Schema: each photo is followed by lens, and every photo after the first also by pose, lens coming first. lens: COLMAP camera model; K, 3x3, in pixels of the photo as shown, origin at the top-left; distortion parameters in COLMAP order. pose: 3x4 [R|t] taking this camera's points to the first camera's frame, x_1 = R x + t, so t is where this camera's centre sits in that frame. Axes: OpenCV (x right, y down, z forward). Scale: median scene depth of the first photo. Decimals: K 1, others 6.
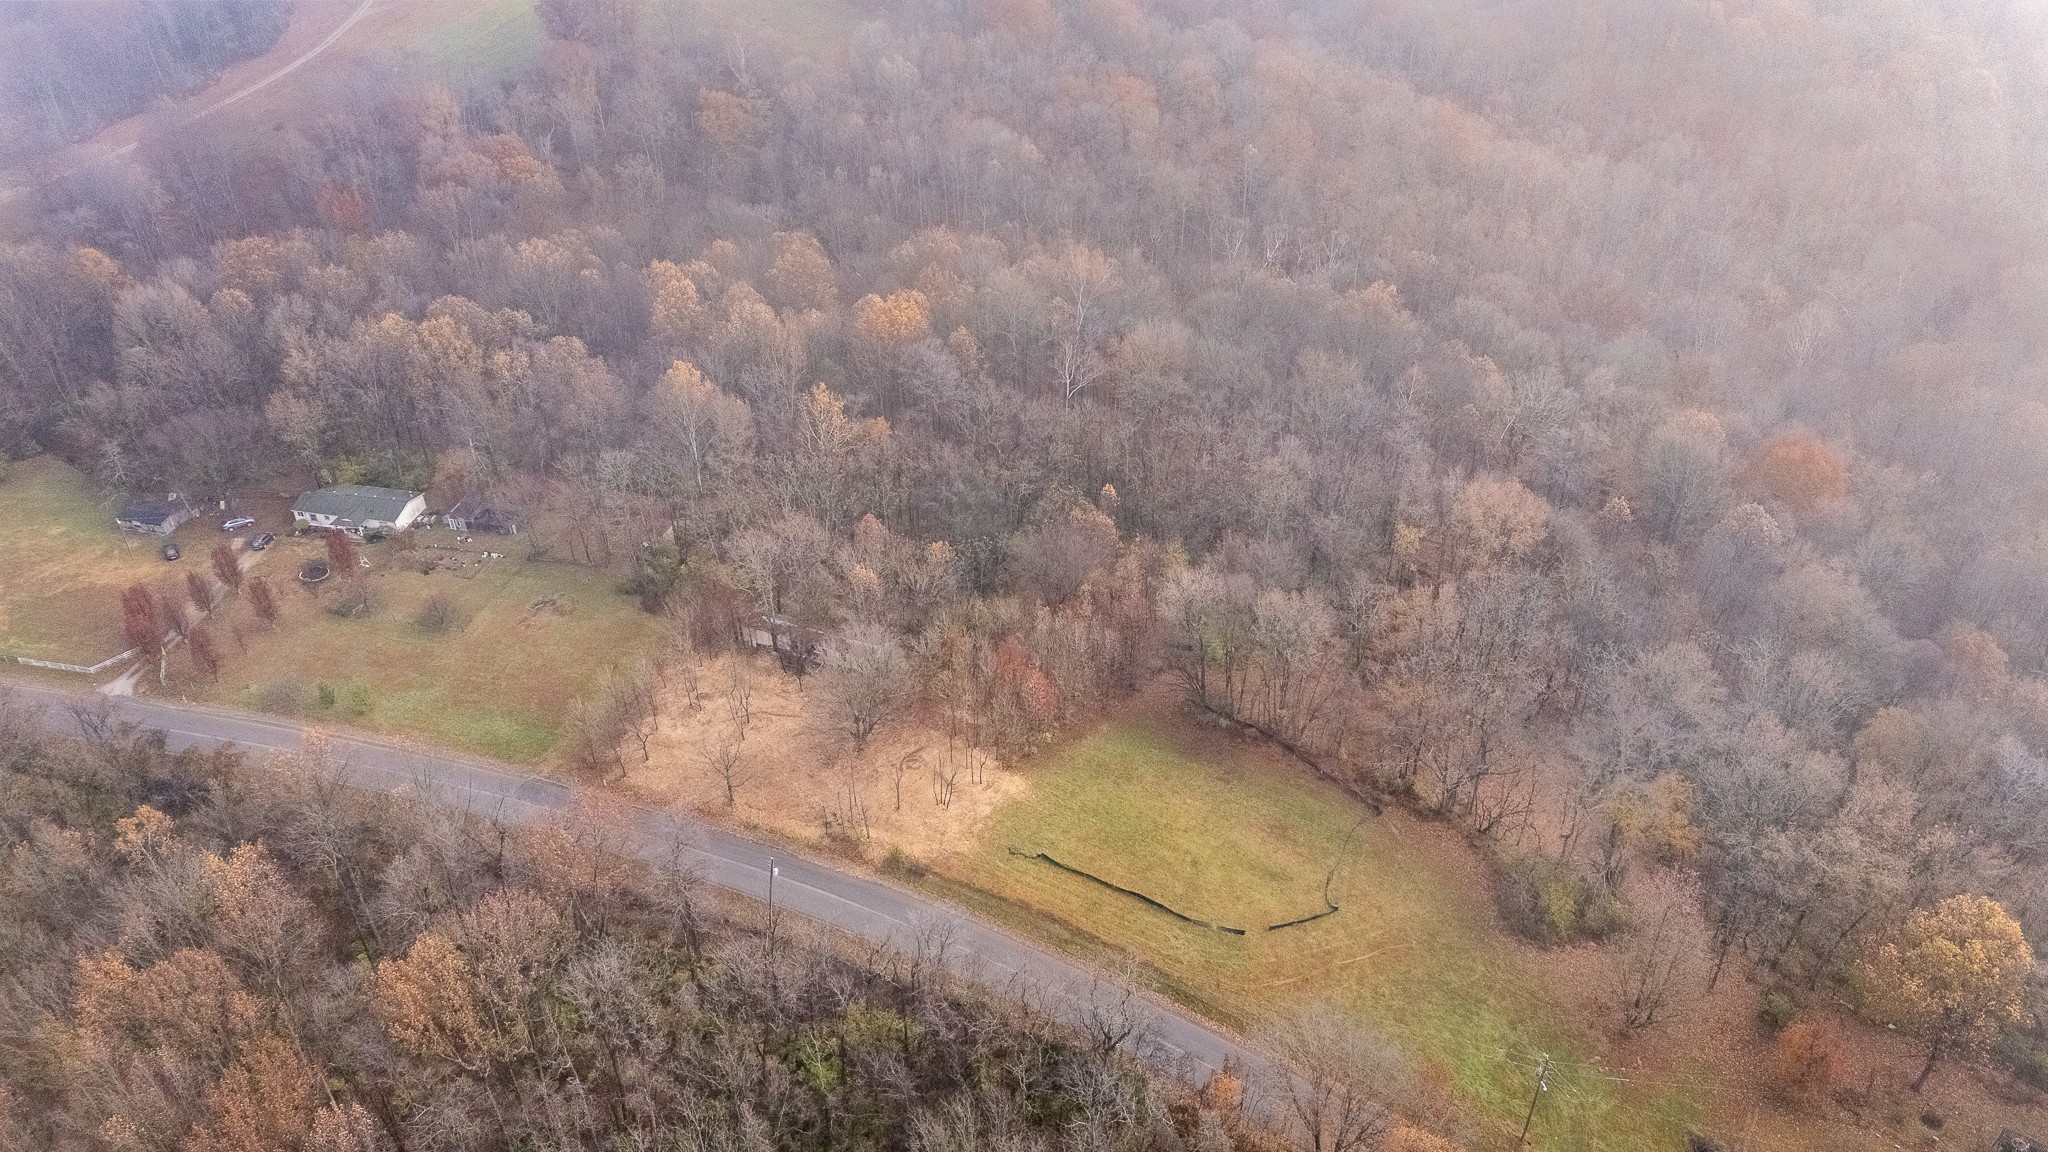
lens RADIAL K [[1487.0, 0, 1024.0], [0, 1487.0, 576.0], [0, 0, 1]] dist [0.101341, -0.106840]
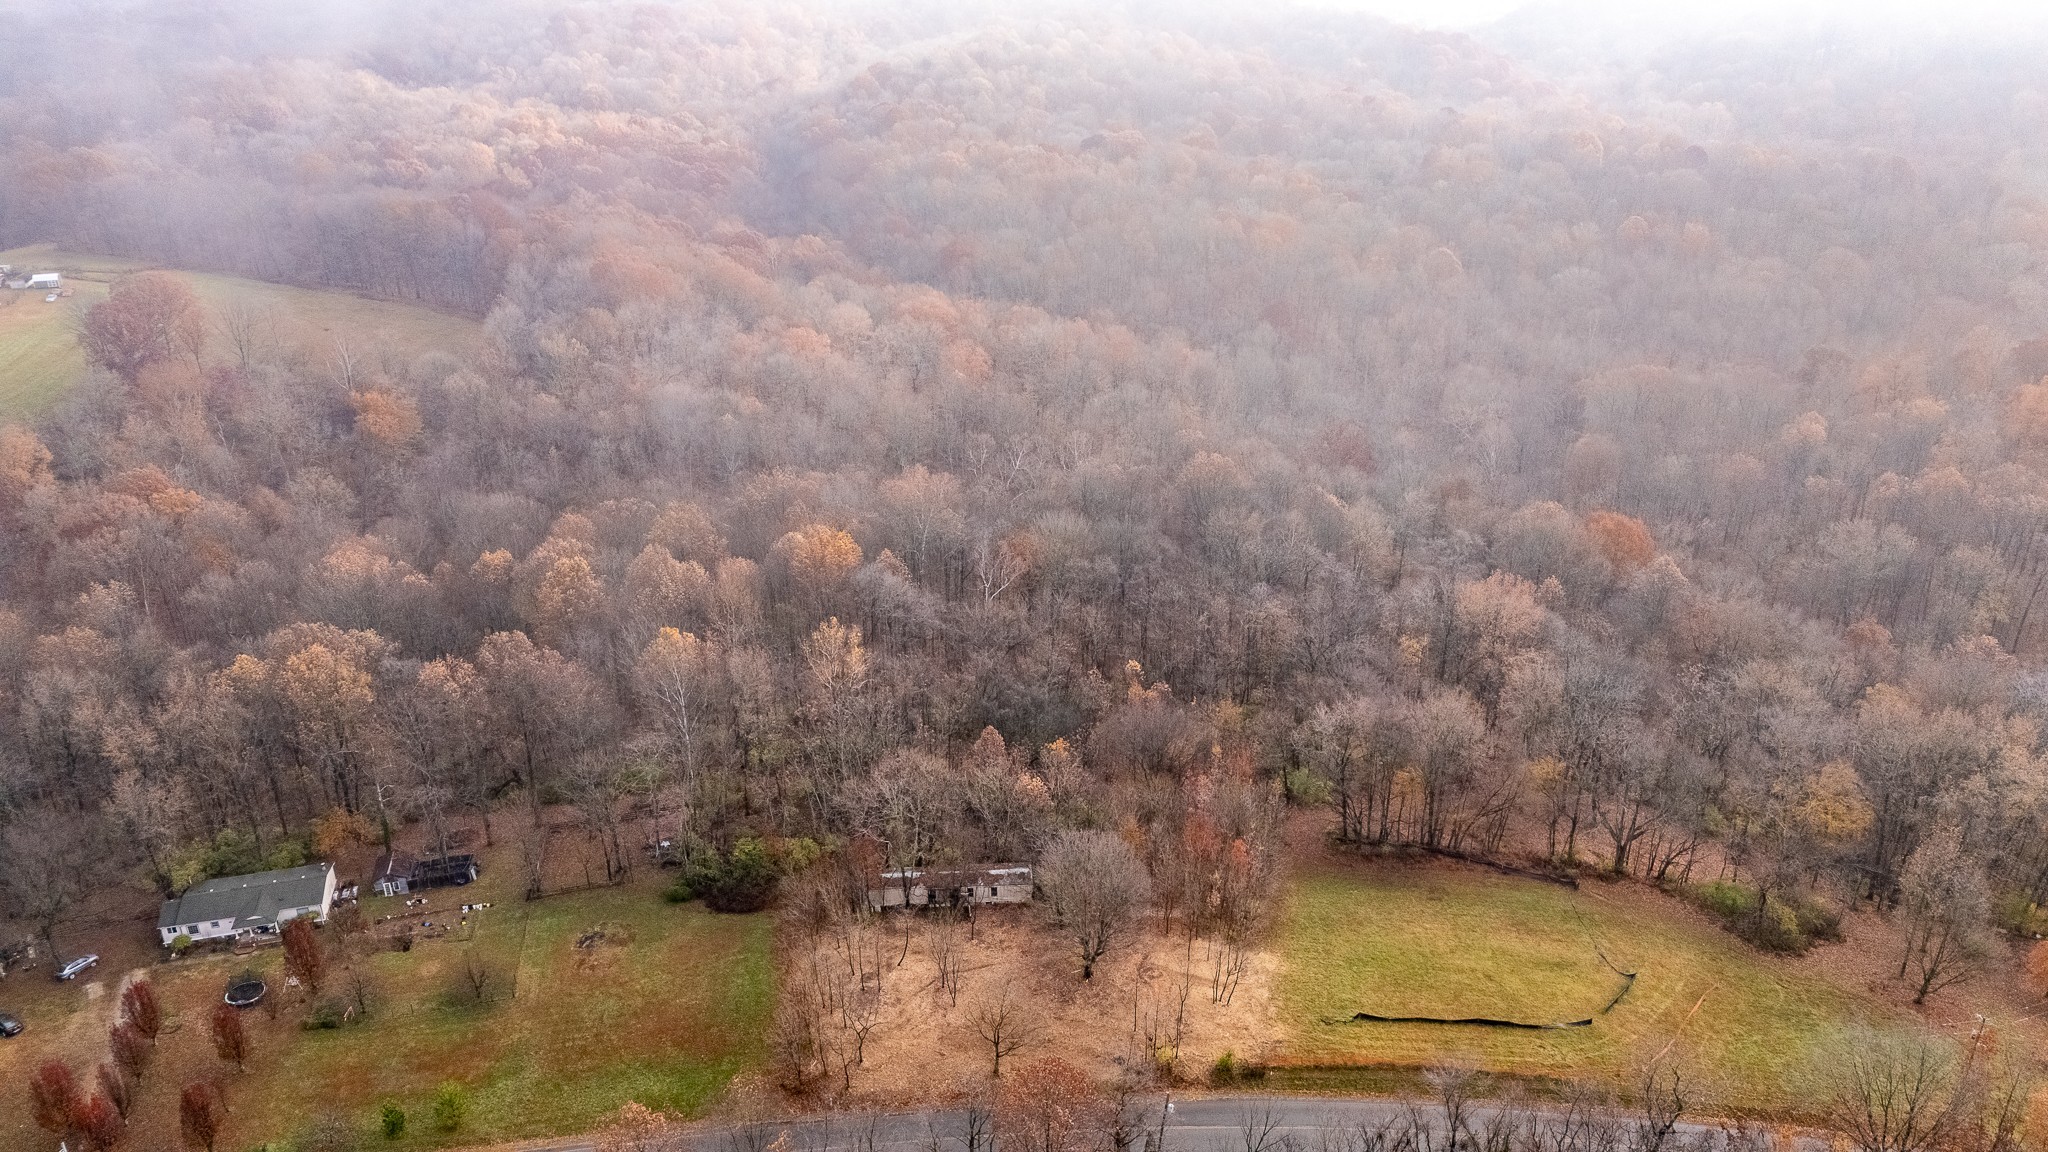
lens RADIAL K [[1502.9, 0, 1028.5], [0, 1502.9, 567.5], [0, 0, 1]] dist [0.071159, -0.060439]
pose [[0.899480, -0.177965, 0.399078, -0.436799], [0.249725, 0.958821, -0.135276, -0.004896], [-0.358570, 0.221338, 0.906883, 0.127698]]
